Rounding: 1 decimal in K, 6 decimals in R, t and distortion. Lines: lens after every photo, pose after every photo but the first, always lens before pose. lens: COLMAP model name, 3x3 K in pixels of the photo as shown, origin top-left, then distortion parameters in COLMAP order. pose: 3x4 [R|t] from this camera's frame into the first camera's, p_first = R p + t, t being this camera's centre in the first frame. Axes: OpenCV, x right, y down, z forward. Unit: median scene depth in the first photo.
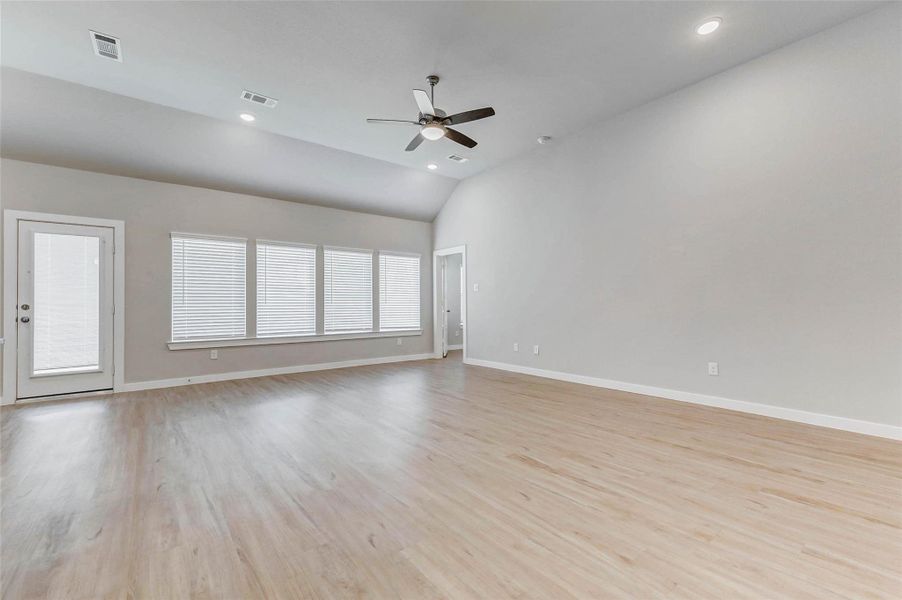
lens RADIAL K [[369.8, 0, 450.9], [0, 369.8, 300.3], [0, 0, 1]] dist [0.002044, -0.000090]
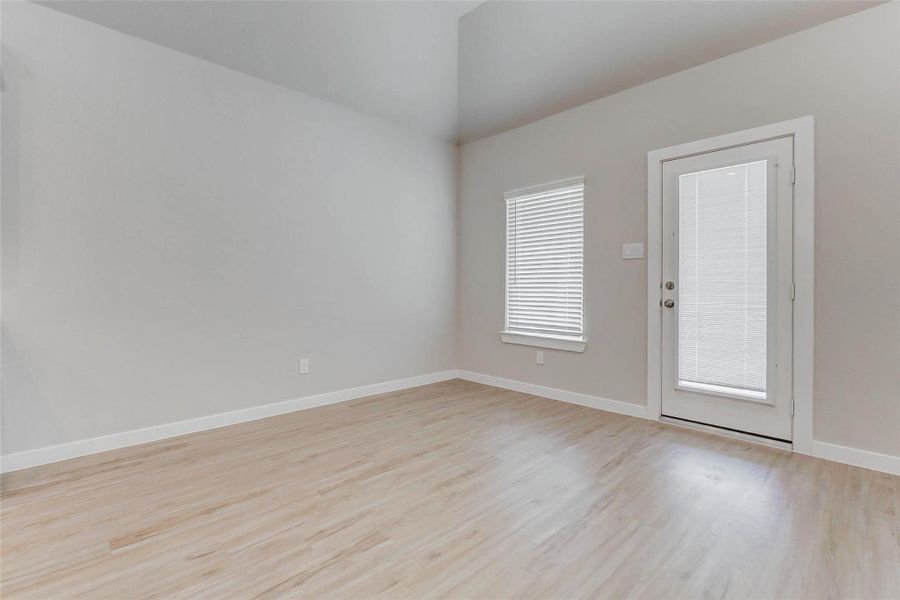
lens RADIAL K [[406.3, 0, 452.8], [0, 406.3, 290.3], [0, 0, 1]] dist [0.003908, -0.000988]
pose [[0.104586, 0.008467, -0.994480, -0.401277], [0.009412, 0.999911, 0.009503, 0.014544], [0.994471, -0.010354, 0.104497, 0.477118]]
